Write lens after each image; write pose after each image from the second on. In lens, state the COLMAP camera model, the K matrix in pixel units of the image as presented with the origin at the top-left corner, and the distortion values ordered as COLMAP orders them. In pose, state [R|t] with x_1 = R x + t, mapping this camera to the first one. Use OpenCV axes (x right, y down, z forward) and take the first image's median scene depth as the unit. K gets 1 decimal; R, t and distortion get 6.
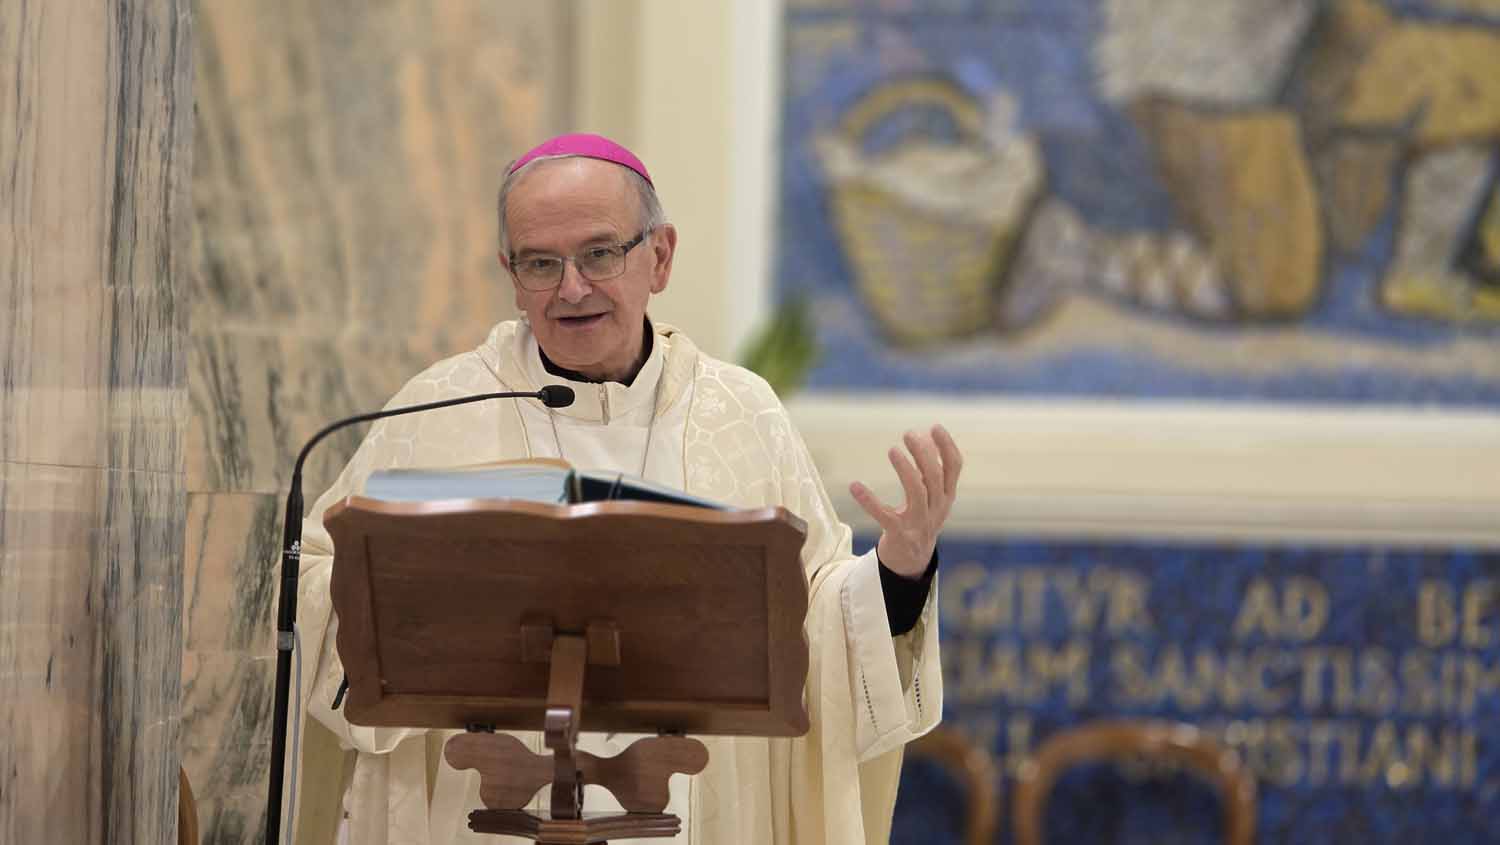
lens RADIAL K [[4846.2, 0, 750.0], [0, 4846.2, 422.5], [0, 0, 1]] dist [0.097092, 0.768042]
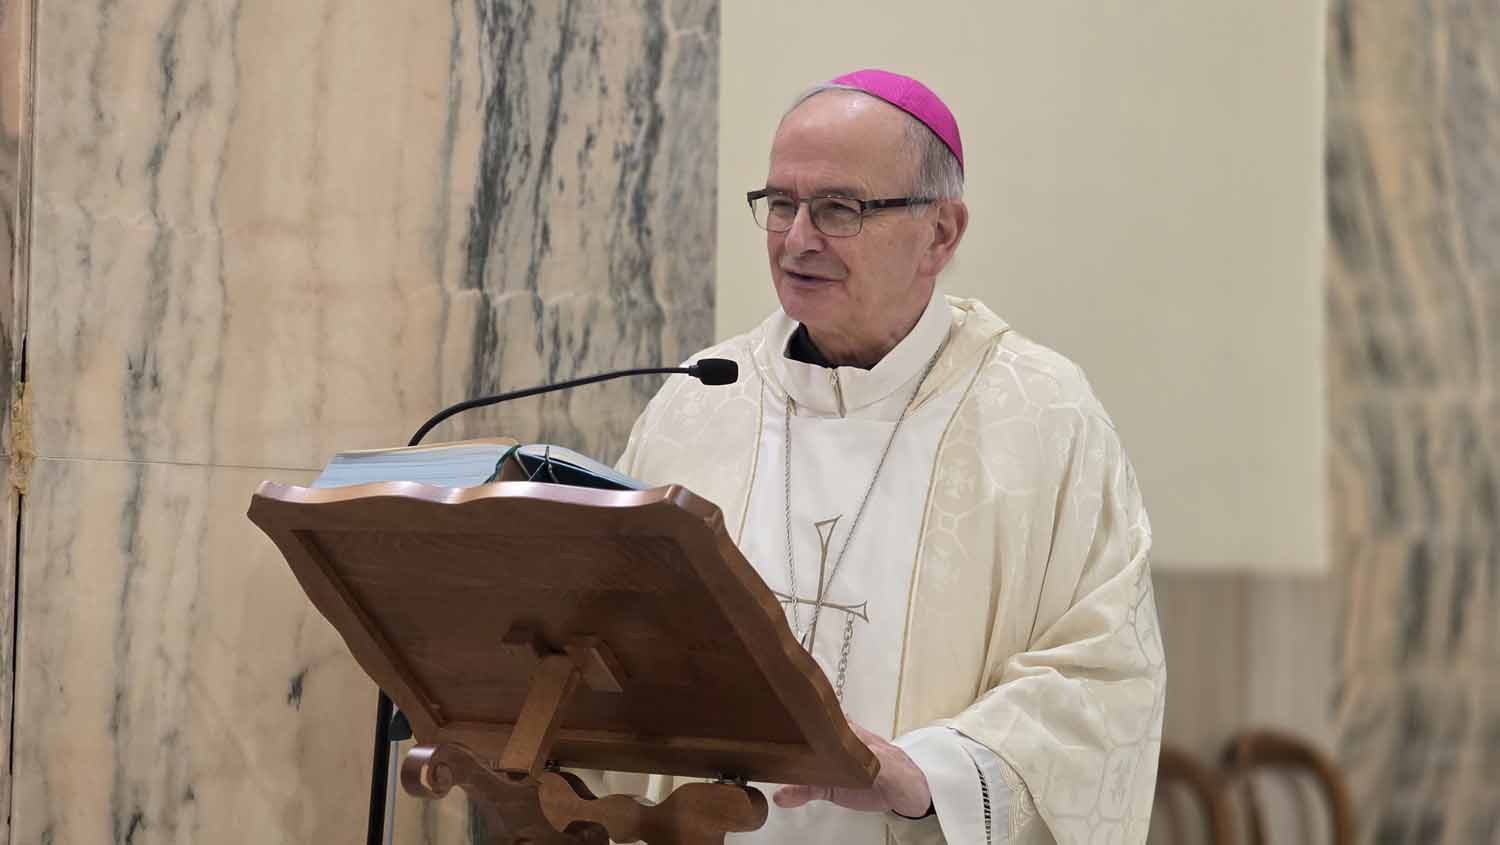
lens RADIAL K [[2806.8, 0, 750.0], [0, 2806.8, 422.5], [0, 0, 1]] dist [-0.380704, 4.806447]
pose [[0.833075, -0.035449, -0.552023, 0.138012], [0.012717, 0.998908, -0.044954, 0.014966], [0.553014, 0.030430, 0.832616, 0.351728]]
